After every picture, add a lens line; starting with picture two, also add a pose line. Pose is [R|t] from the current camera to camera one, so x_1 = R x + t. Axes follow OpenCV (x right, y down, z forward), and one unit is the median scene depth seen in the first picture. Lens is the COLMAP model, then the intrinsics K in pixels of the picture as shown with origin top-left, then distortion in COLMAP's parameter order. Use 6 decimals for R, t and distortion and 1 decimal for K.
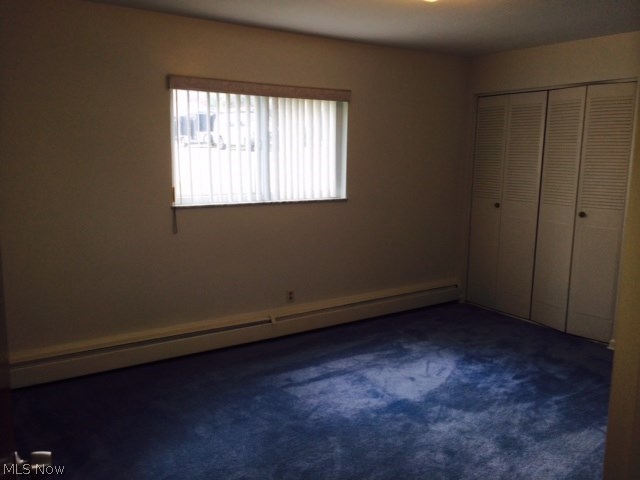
lens RADIAL K [[554.7, 0, 322.5], [0, 554.7, 237.8], [0, 0, 1]] dist [0.052504, 0.004235]
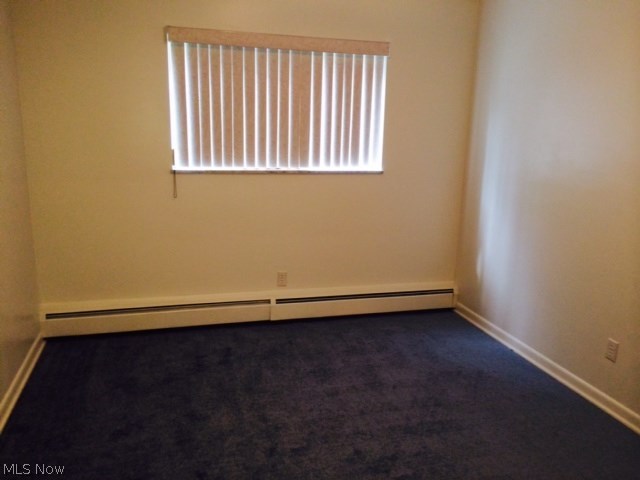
lens RADIAL K [[554.7, 0, 318.3], [0, 554.7, 243.0], [0, 0, 1]] dist [0.052504, 0.004235]
pose [[0.944999, 0.092571, -0.313701, 0.272038], [-0.071697, 0.994414, 0.077461, -0.024275], [0.319119, -0.050709, 0.946357, 0.176448]]
